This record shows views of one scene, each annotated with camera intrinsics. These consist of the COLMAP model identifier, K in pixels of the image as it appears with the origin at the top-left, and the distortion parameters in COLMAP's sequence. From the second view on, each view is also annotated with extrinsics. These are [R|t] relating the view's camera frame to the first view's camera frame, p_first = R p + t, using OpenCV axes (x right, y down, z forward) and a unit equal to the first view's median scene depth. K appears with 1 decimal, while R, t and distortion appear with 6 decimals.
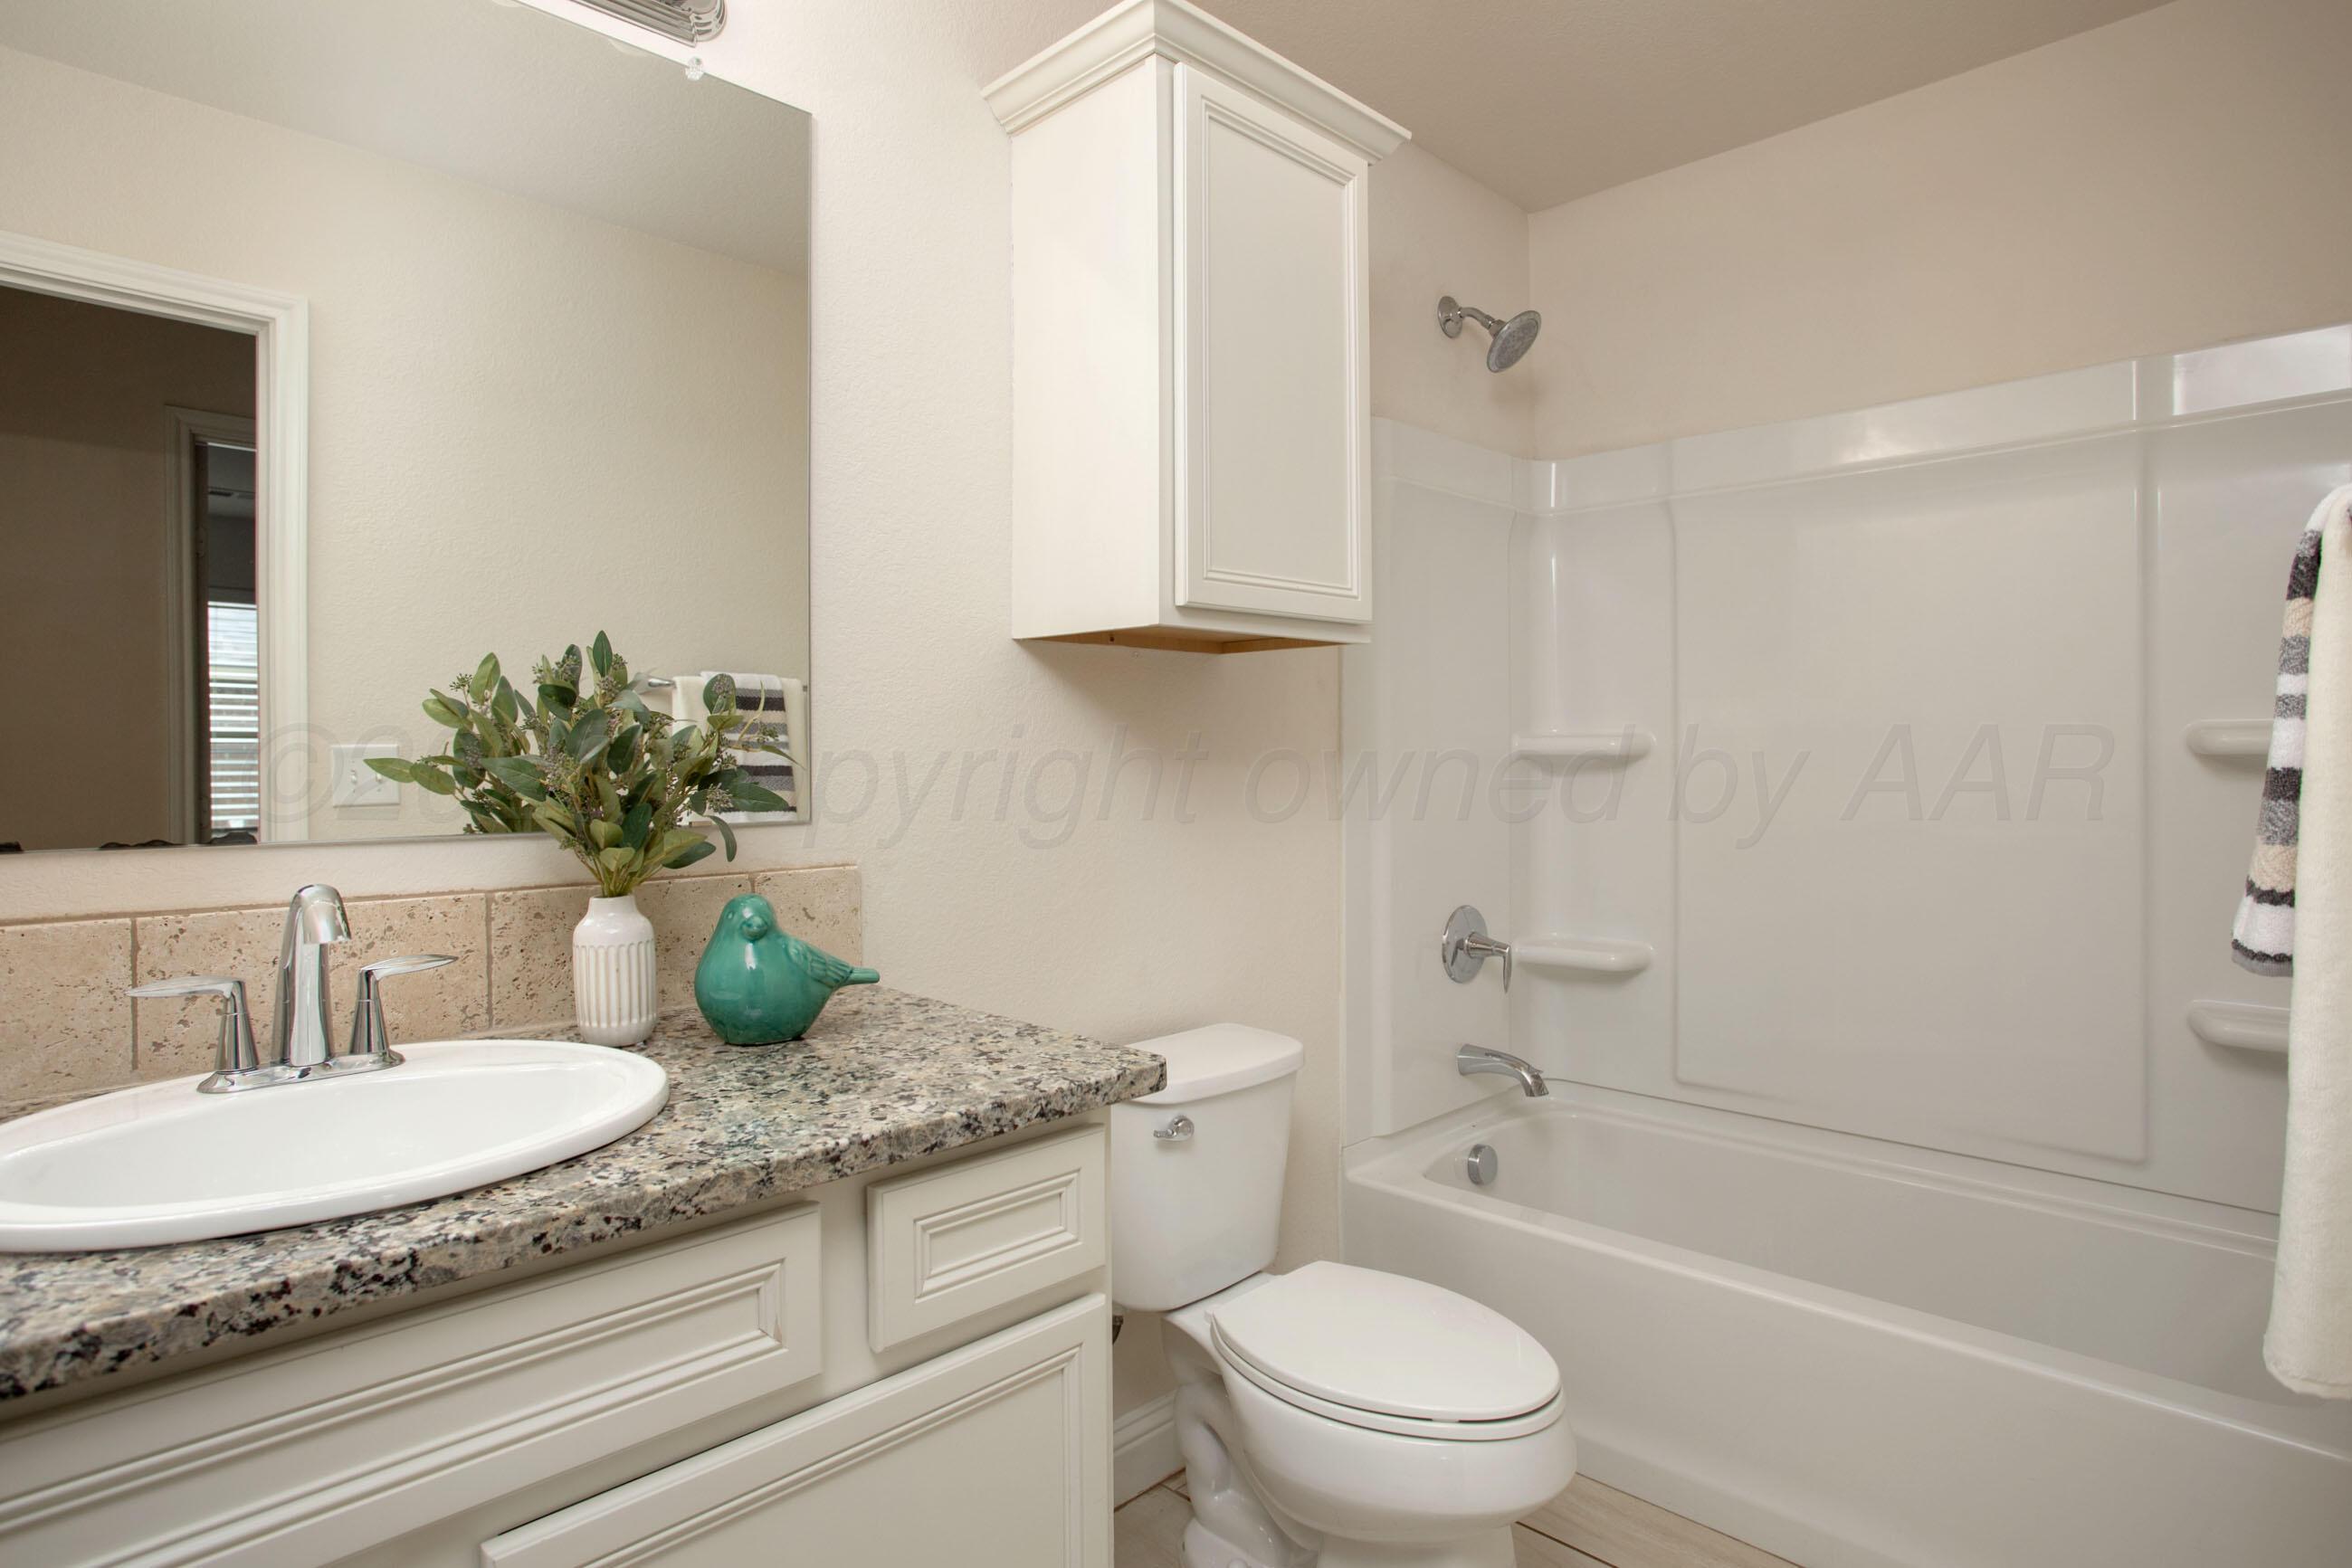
lens RADIAL K [[1285.7, 0, 1171.3], [0, 1285.7, 774.1], [0, 0, 1]] dist [-0.015496, 0.002306]
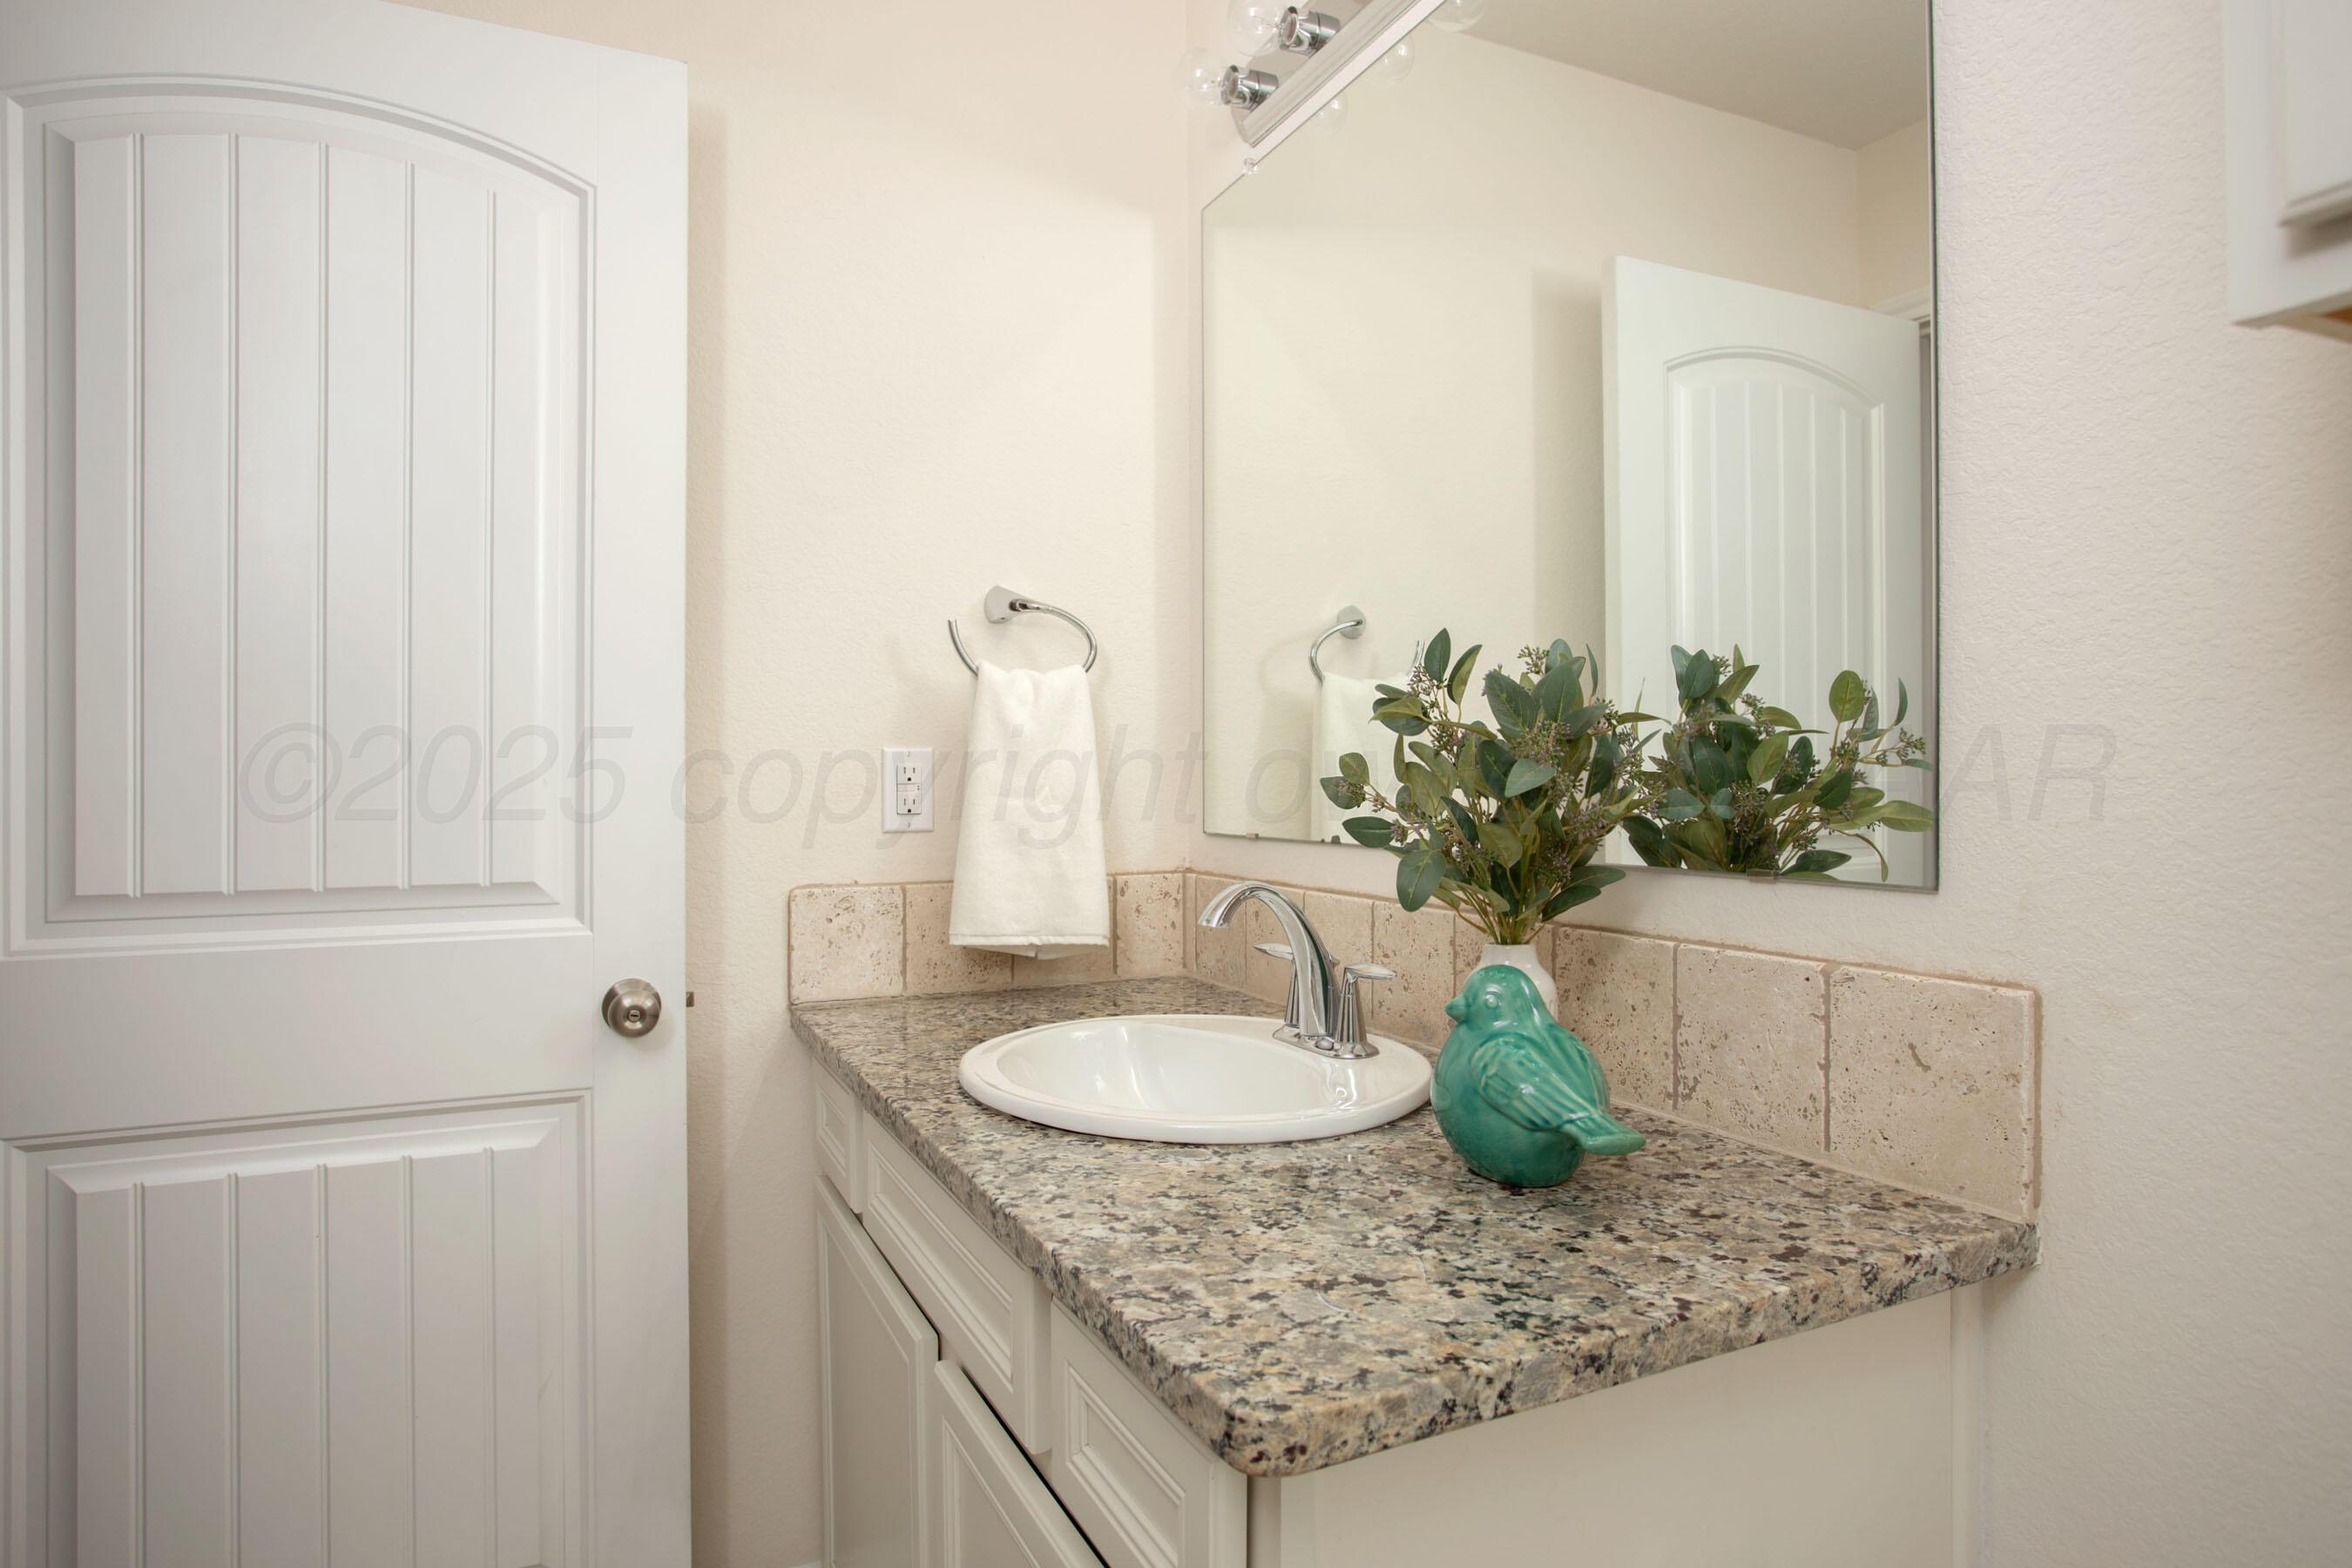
lens RADIAL K [[1359.6, 0, 1175.3], [0, 1359.6, 778.4], [0, 0, 1]] dist [-0.003757, -0.000127]
pose [[-0.348665, 0.003605, -0.937240, 0.579708], [-0.009322, 0.999930, 0.007314, -0.018002], [0.937201, 0.011287, -0.348607, 1.410815]]
